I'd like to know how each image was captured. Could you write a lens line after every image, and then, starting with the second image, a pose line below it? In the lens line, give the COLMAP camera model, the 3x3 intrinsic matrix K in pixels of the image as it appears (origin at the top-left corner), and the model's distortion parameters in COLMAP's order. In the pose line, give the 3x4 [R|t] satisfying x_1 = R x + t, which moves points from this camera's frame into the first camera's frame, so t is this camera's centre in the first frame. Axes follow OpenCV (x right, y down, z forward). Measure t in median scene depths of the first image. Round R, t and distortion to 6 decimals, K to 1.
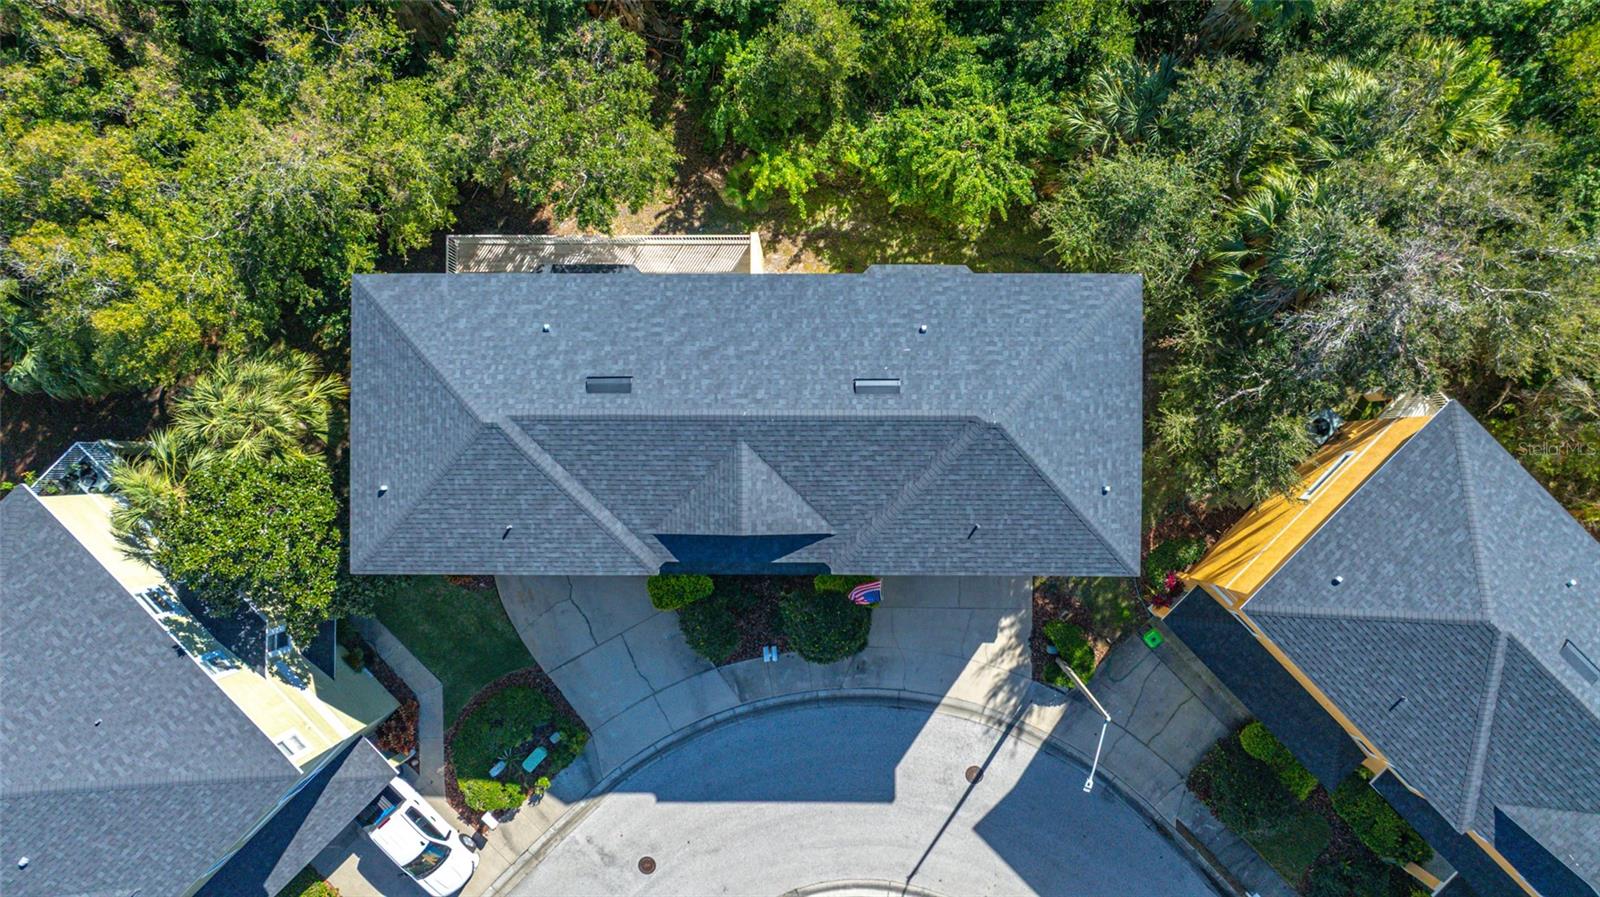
lens RADIAL K [[1117.5, 0, 799.2], [0, 1117.5, 445.2], [0, 0, 1]] dist [-0.033876, 0.036745]
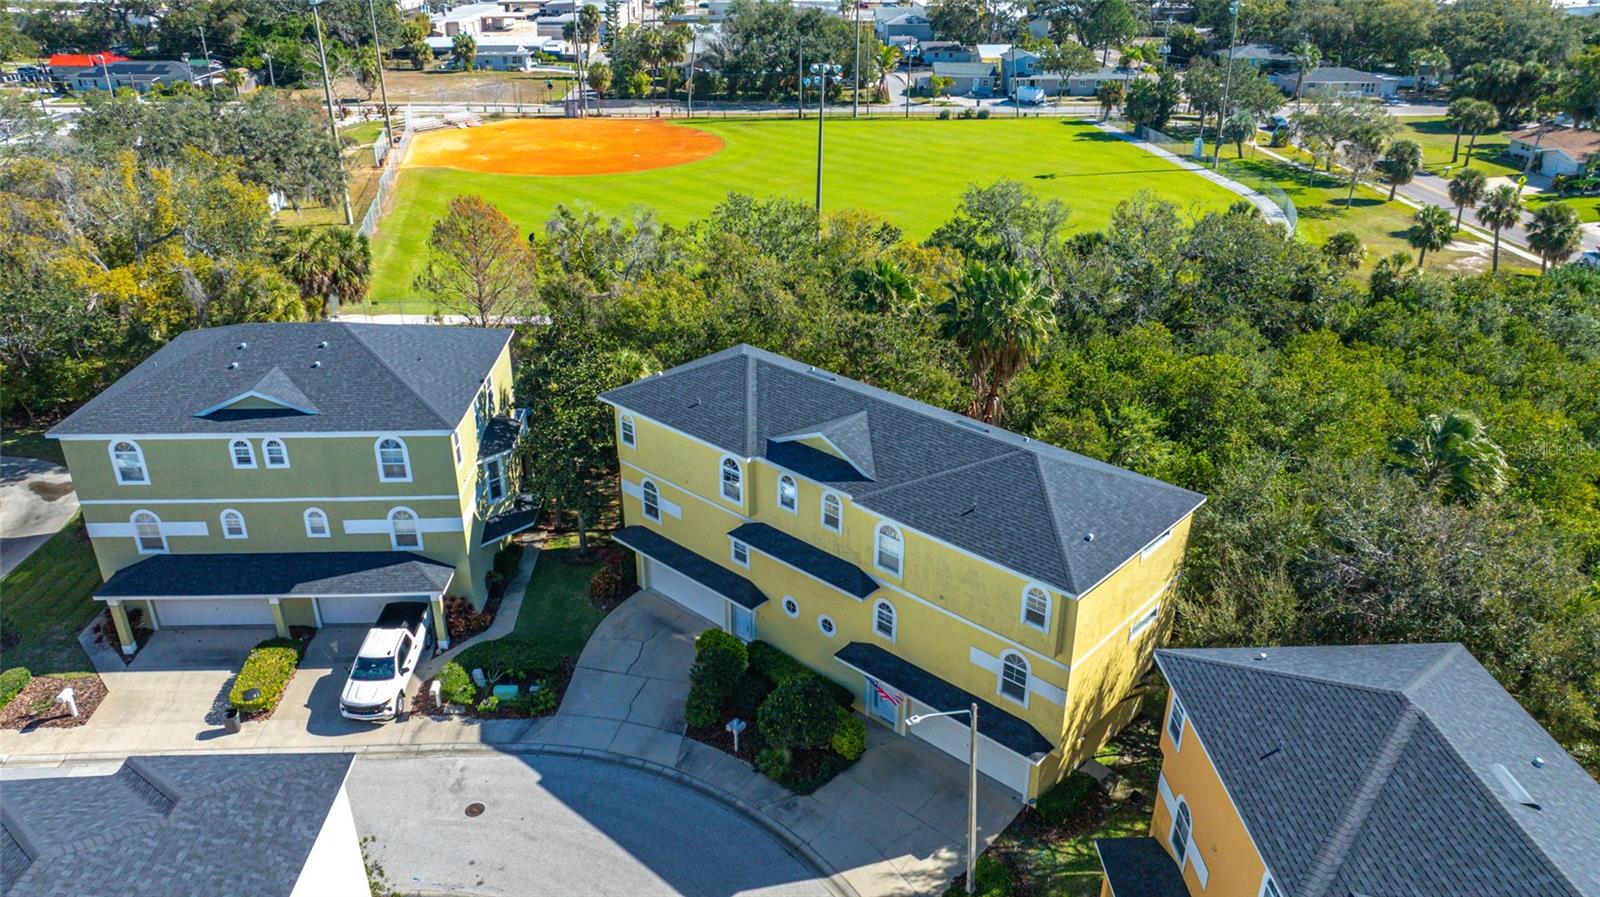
lens RADIAL K [[1117.5, 0, 800.0], [0, 1117.5, 450.8], [0, 0, 1]] dist [-0.033876, 0.036745]
pose [[0.735797, 0.312382, -0.600850, 0.712242], [-0.677193, 0.334642, -0.655305, 0.949738], [-0.003636, 0.889063, 0.457771, 0.418397]]
